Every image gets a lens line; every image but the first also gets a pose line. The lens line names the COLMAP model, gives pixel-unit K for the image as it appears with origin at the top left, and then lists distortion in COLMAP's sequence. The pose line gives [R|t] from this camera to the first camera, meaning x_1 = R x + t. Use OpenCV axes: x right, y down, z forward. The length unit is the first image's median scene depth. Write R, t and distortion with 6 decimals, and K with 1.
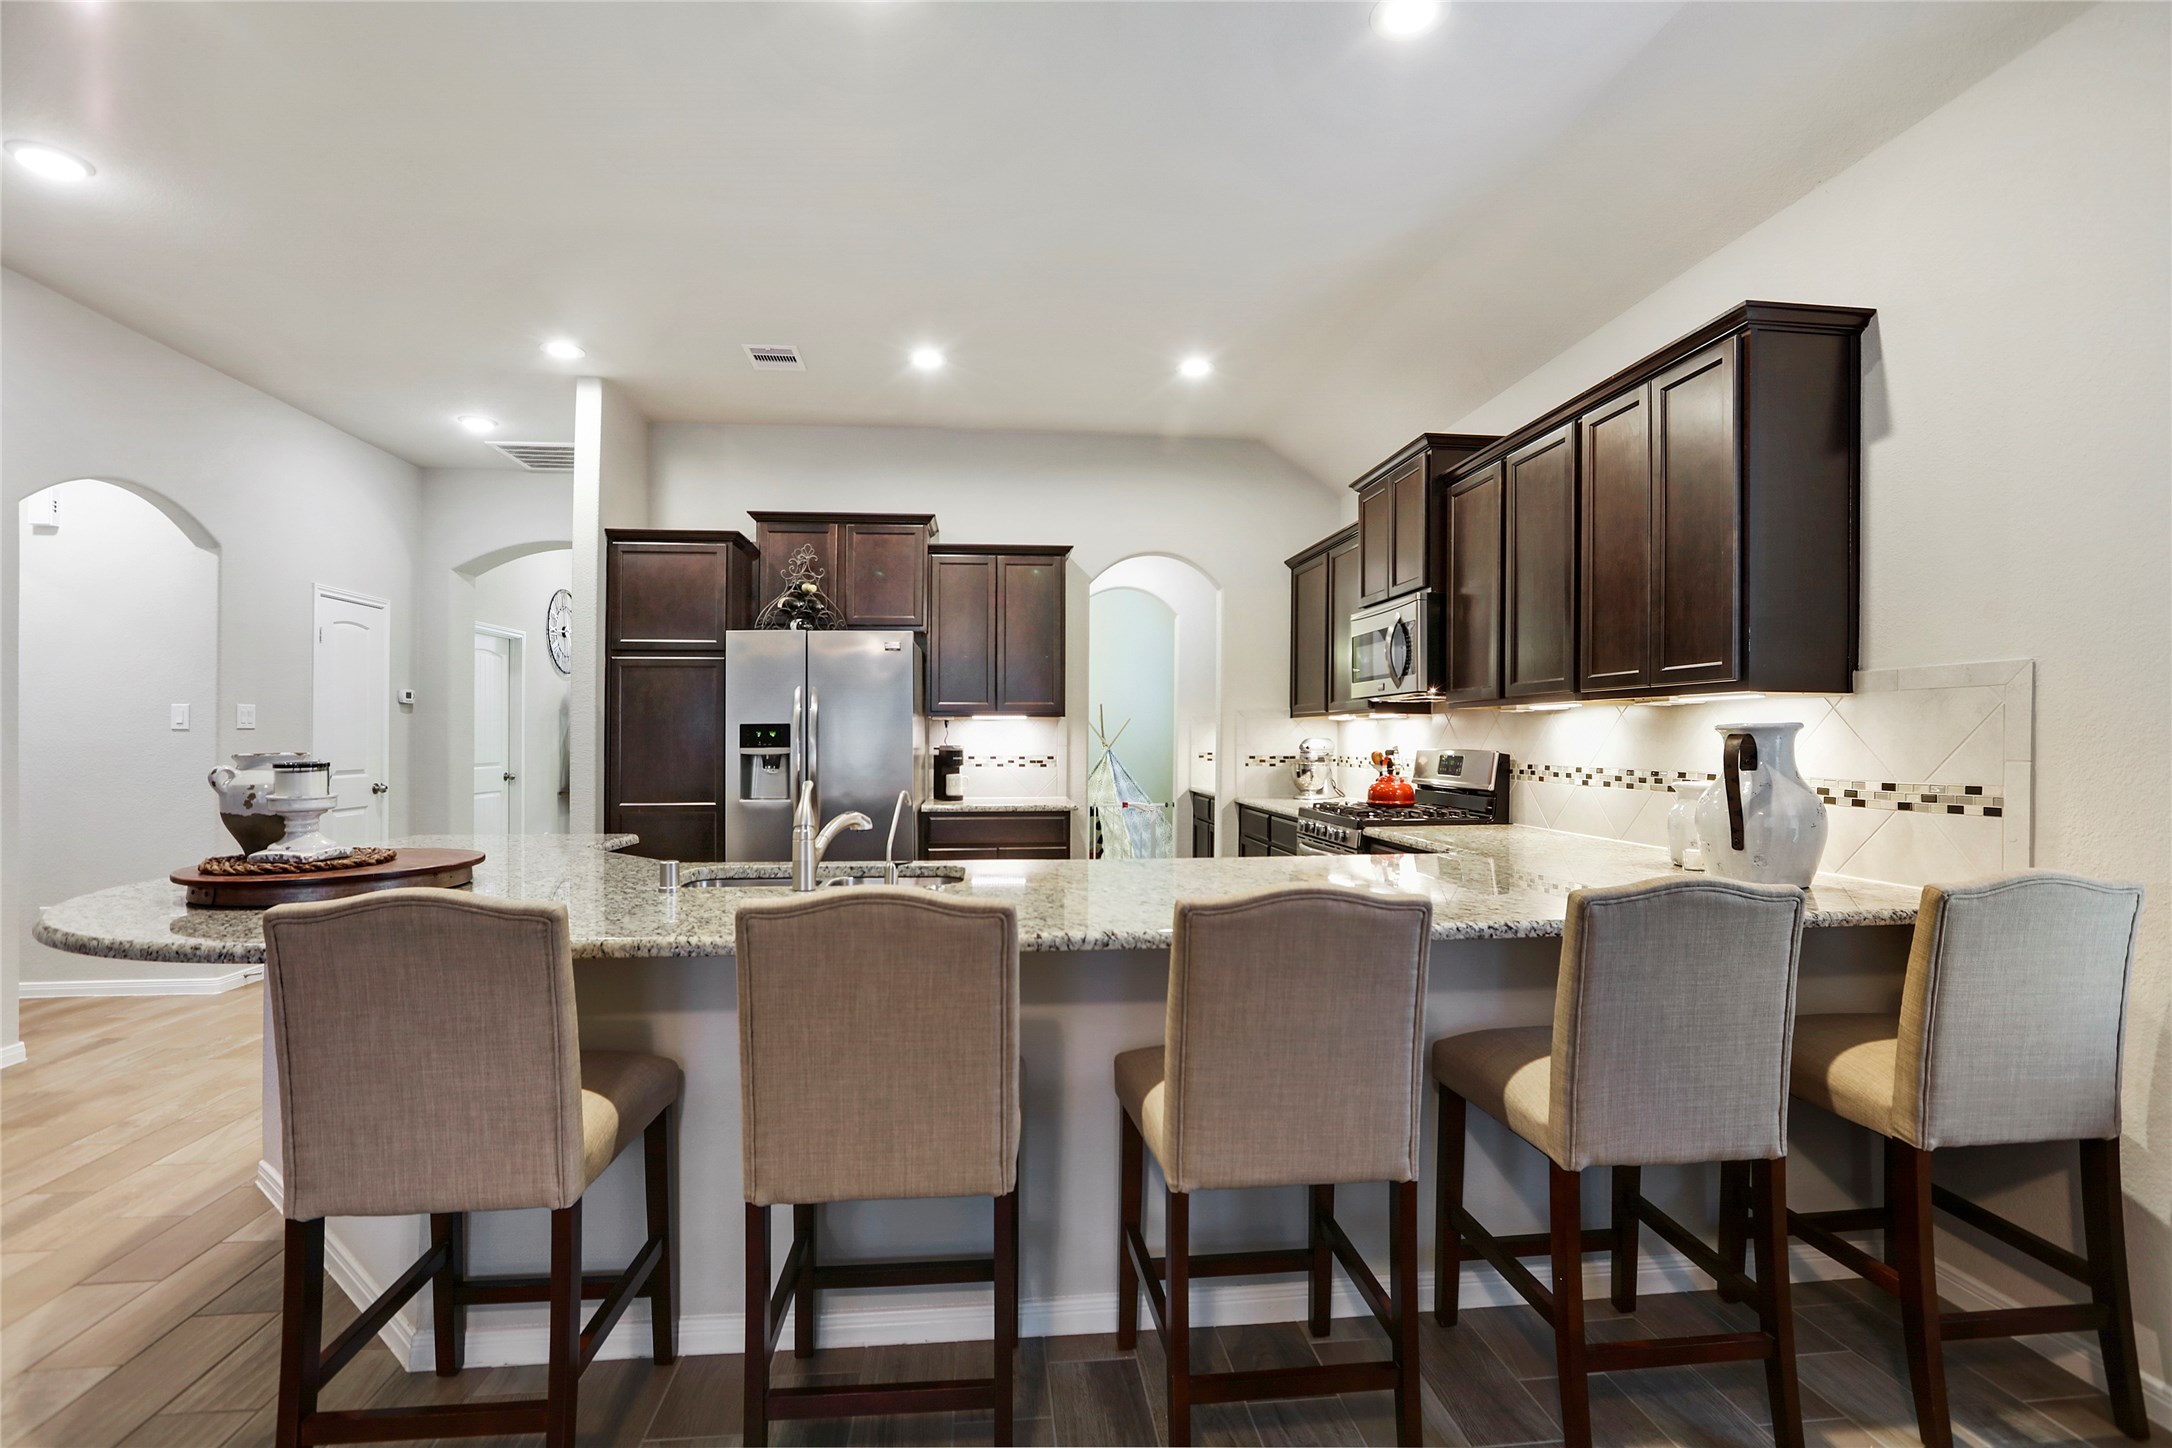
lens RADIAL K [[1010.9, 0, 1089.9], [0, 1010.9, 731.3], [0, 0, 1]] dist [-0.018646, -0.000117]
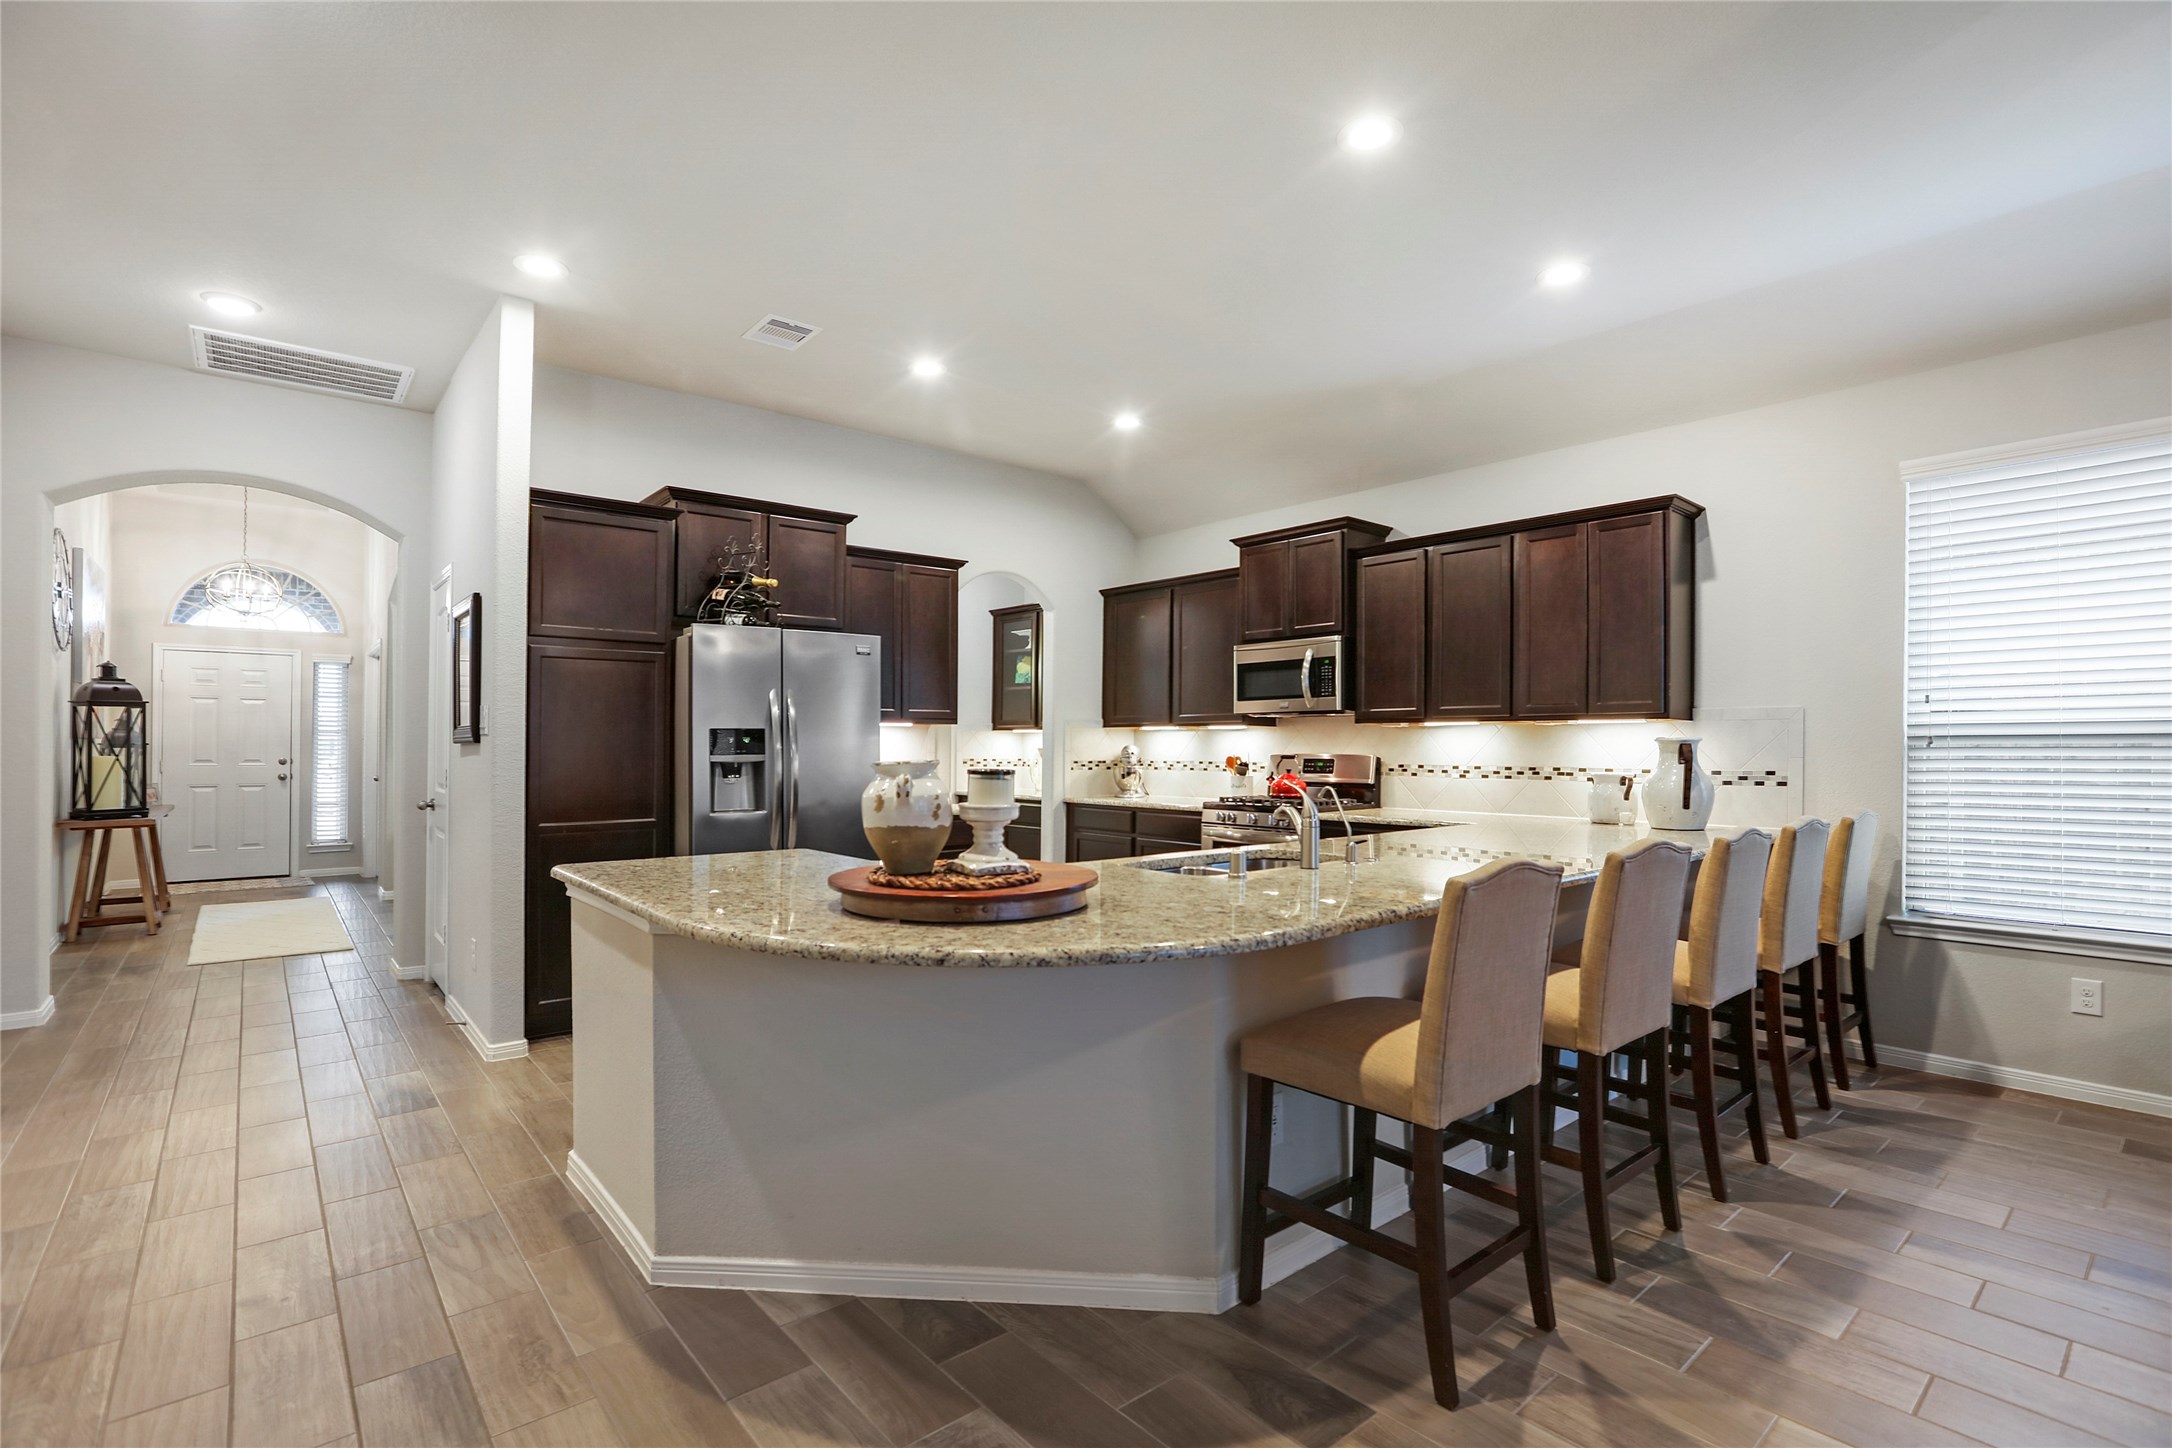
lens RADIAL K [[1006.9, 0, 1099.1], [0, 1006.9, 739.1], [0, 0, 1]] dist [-0.036973, 0.015679]
pose [[0.820241, 0.005359, 0.571993, -0.589467], [-0.005483, 0.999984, -0.001507, 0.001758], [-0.571992, -0.001900, 0.820257, 0.077034]]
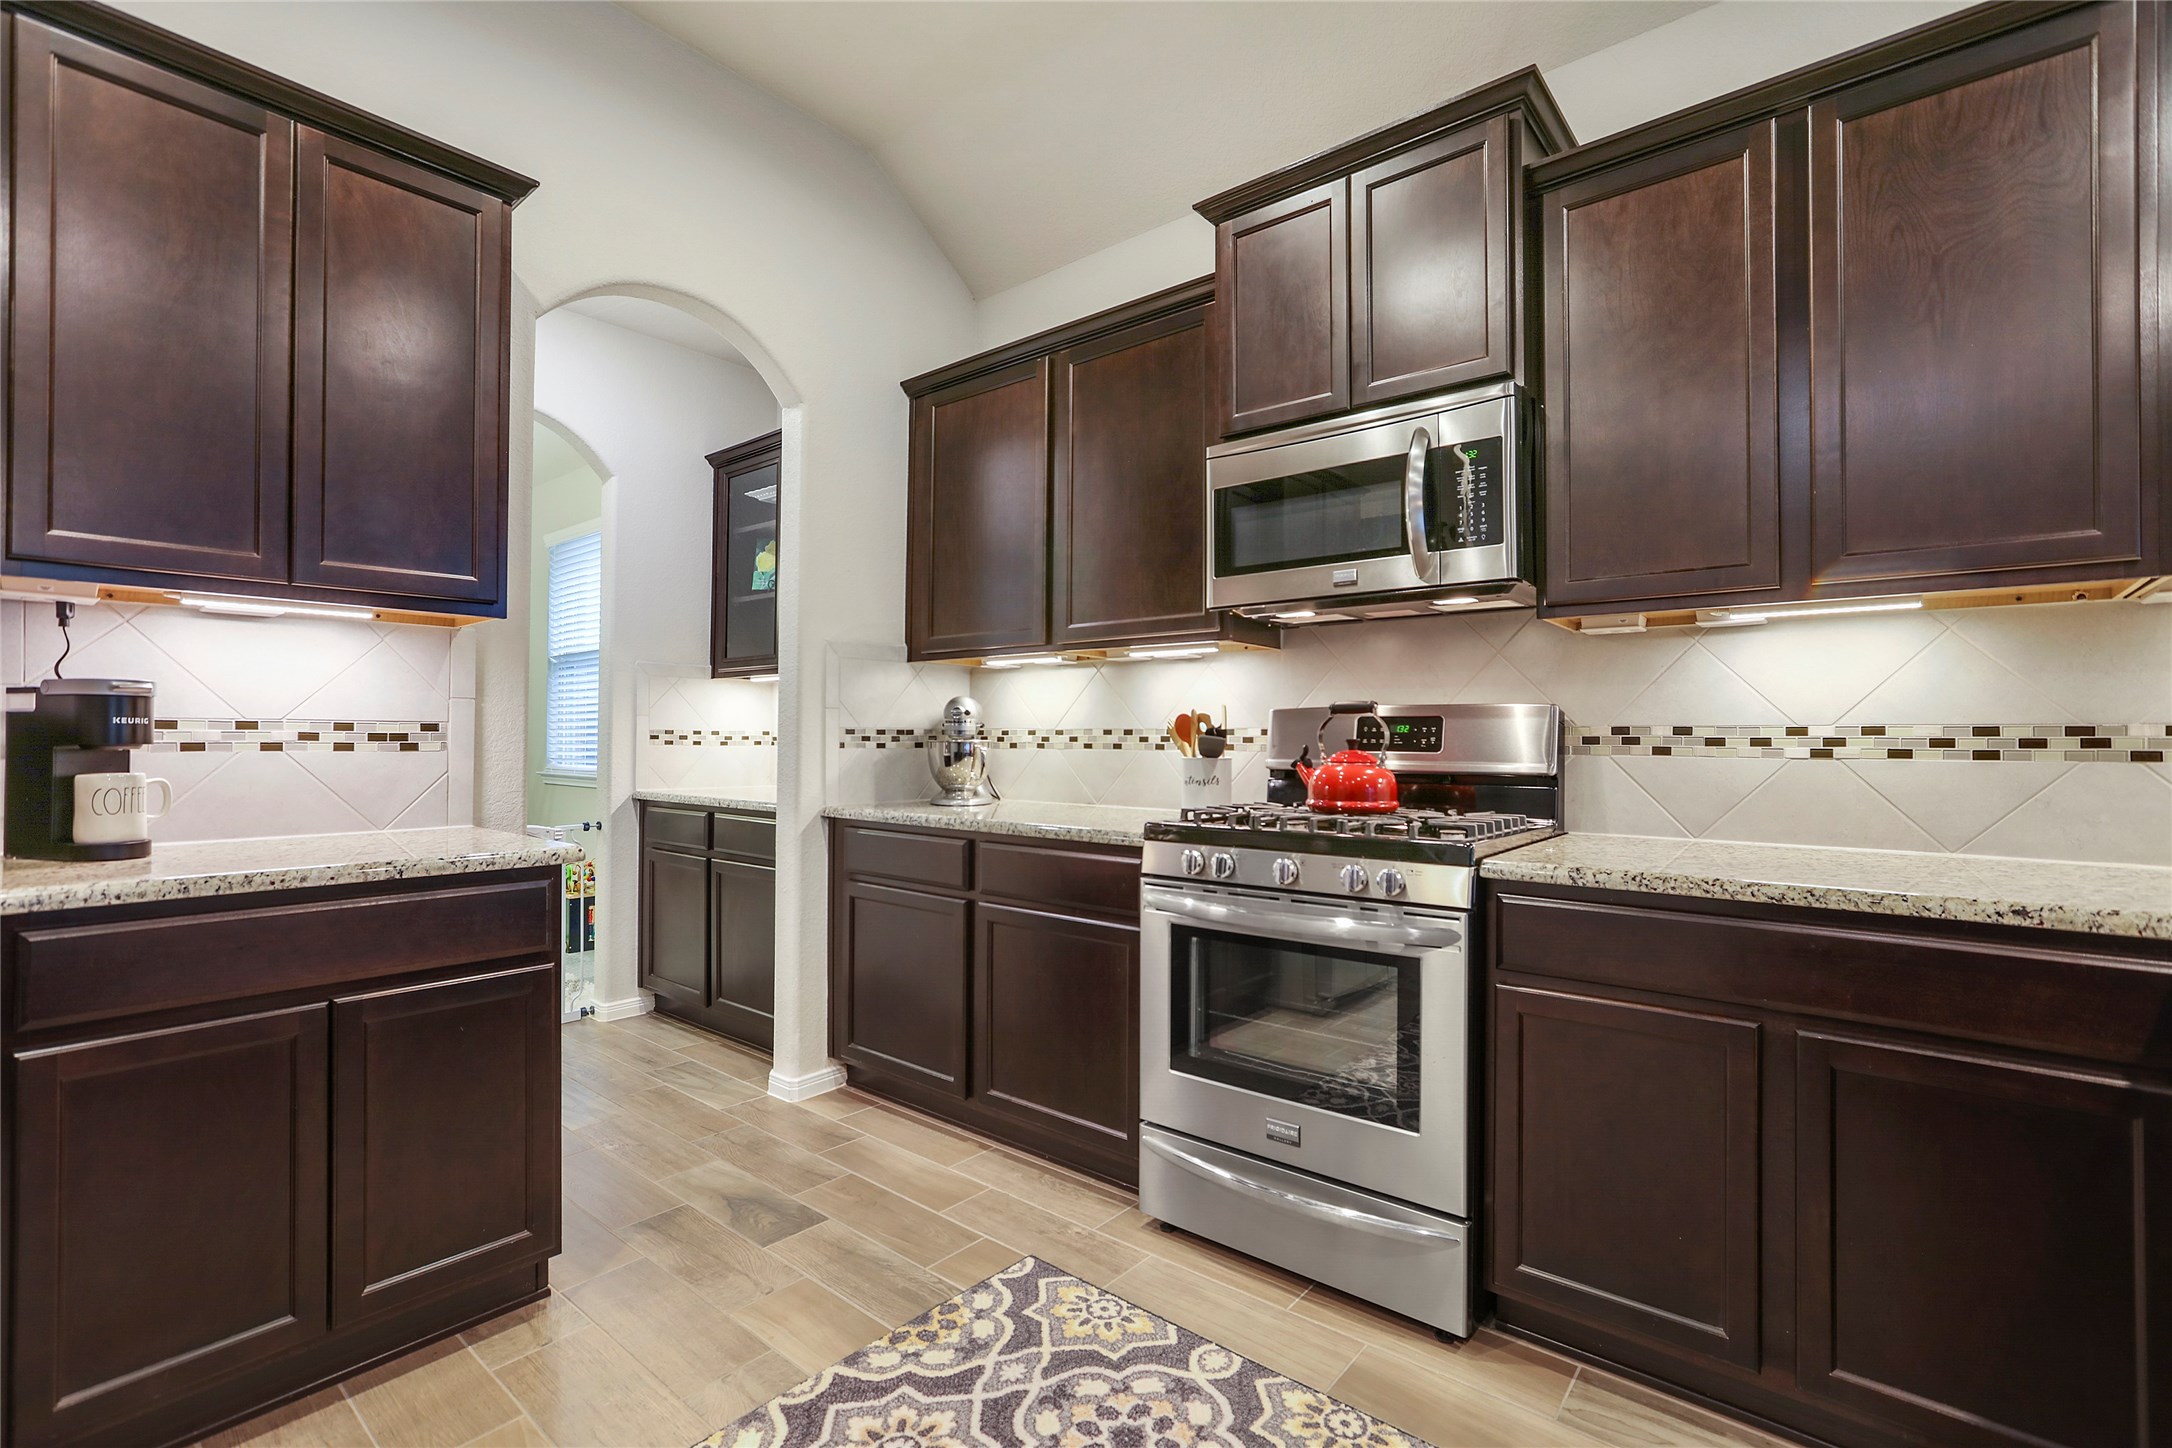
lens RADIAL K [[1006.9, 0, 1099.3], [0, 1006.9, 737.0], [0, 0, 1]] dist [-0.036973, 0.015679]
pose [[0.728486, 0.002360, 0.685057, -0.139429], [-0.007443, 0.999962, 0.004470, 0.032056], [-0.685020, -0.008356, 0.728476, 0.657659]]
